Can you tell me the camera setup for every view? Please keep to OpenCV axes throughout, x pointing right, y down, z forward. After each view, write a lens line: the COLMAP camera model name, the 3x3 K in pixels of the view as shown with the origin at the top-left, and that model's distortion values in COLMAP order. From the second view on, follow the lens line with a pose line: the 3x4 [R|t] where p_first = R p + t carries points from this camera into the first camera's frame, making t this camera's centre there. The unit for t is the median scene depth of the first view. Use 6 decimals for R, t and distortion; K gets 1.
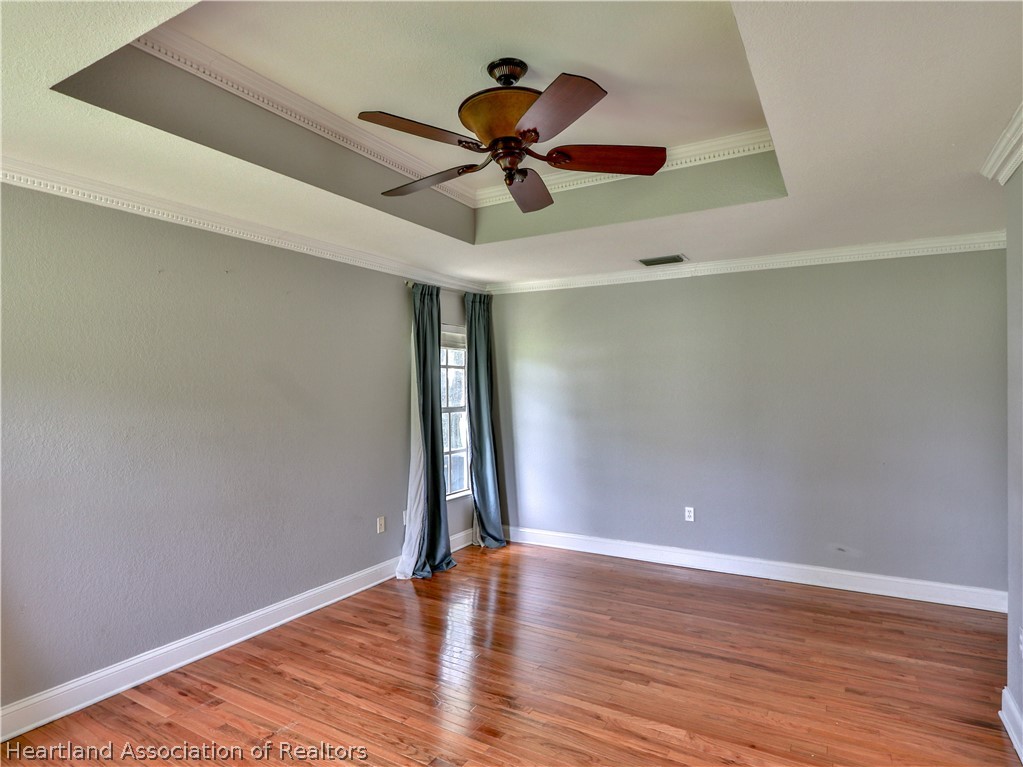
lens RADIAL K [[599.2, 0, 491.6], [0, 599.2, 386.5], [0, 0, 1]] dist [-0.010017, -0.000791]
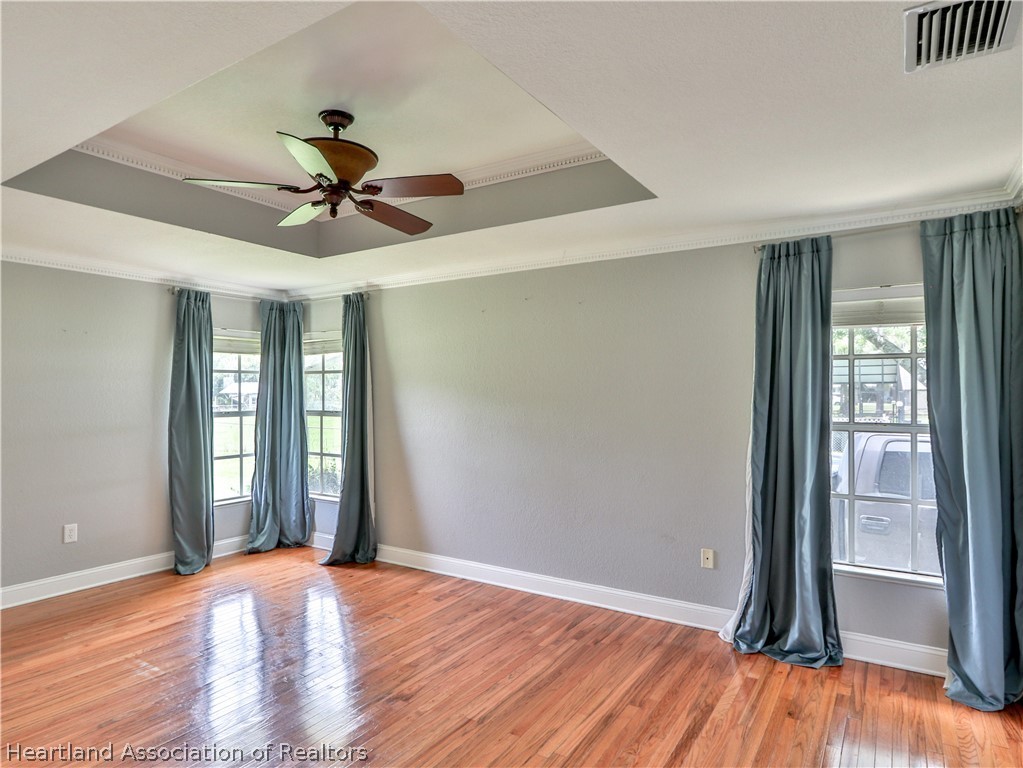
lens RADIAL K [[599.2, 0, 491.6], [0, 599.2, 387.0], [0, 0, 1]] dist [-0.010017, -0.000791]
pose [[-0.024357, -0.010692, -0.999646, 0.834249], [-0.019325, 0.999761, -0.010222, 0.020555], [0.999517, 0.019069, -0.024557, 0.965706]]
